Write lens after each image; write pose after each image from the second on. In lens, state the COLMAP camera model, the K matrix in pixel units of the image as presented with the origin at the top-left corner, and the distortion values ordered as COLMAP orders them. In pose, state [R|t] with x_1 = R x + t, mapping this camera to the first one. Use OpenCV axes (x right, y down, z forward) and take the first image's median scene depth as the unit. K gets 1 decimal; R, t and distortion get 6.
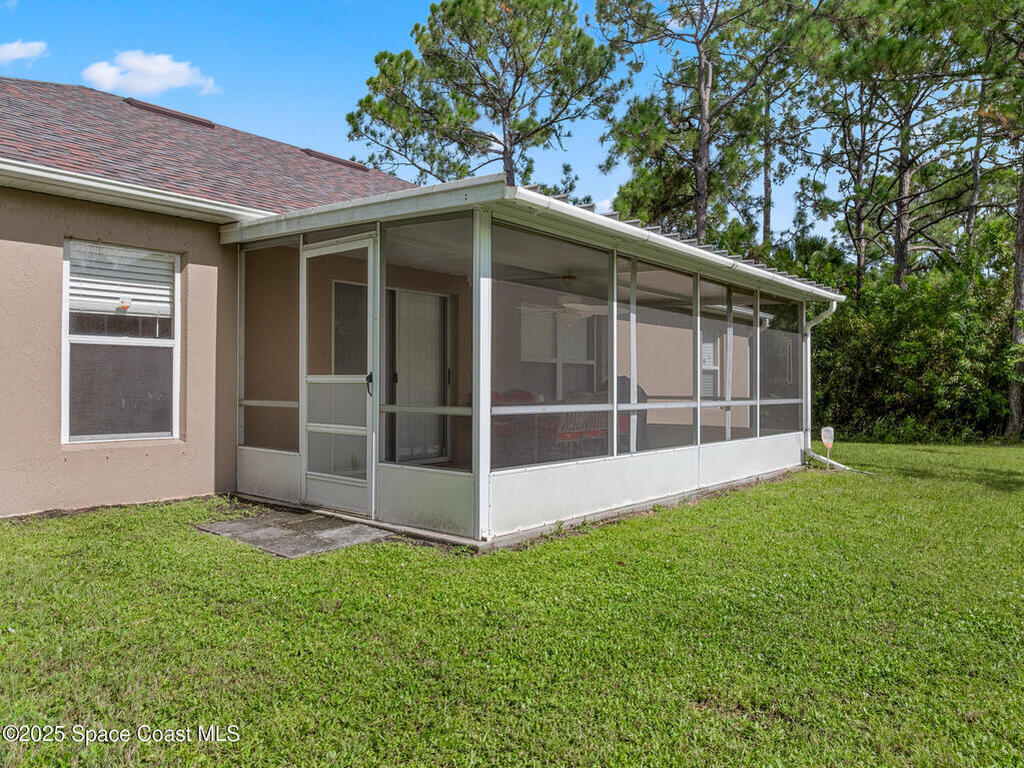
lens RADIAL K [[718.5, 0, 512.0], [0, 718.5, 384.0], [0, 0, 1]] dist [-0.043344, 0.005732]
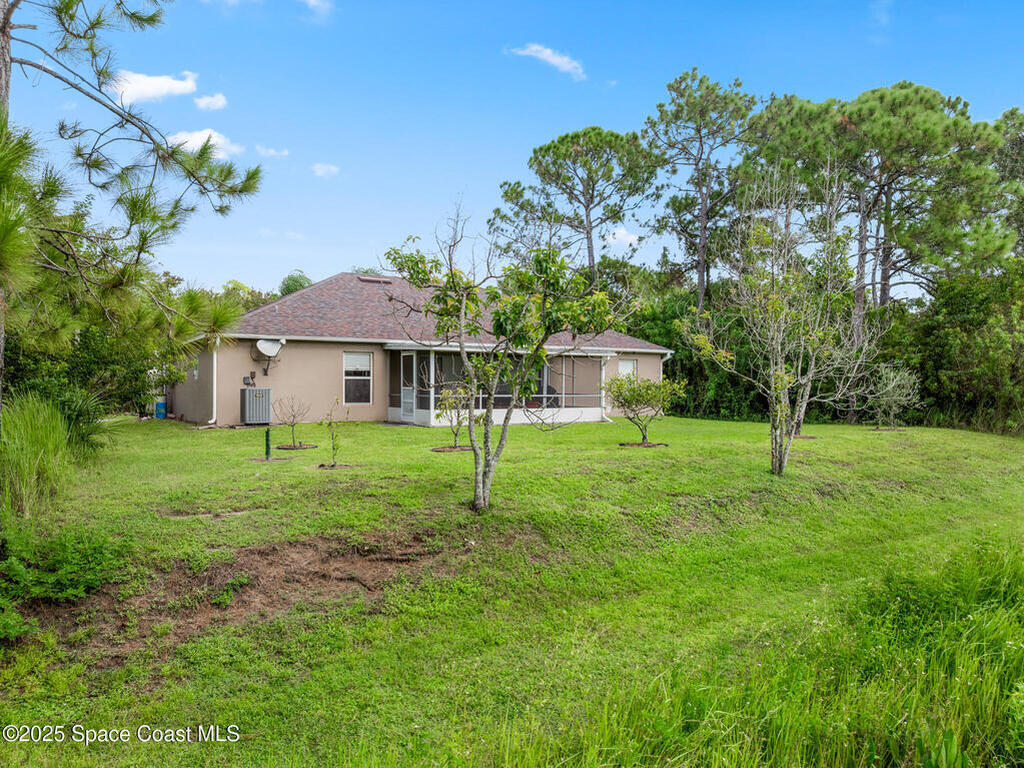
lens RADIAL K [[718.5, 0, 512.0], [0, 718.5, 384.0], [0, 0, 1]] dist [-0.043344, 0.005732]
pose [[0.956112, -0.002966, -0.292987, 1.246343], [0.002376, 0.999994, -0.002371, -0.016771], [0.292993, 0.001571, 0.956113, -2.211980]]
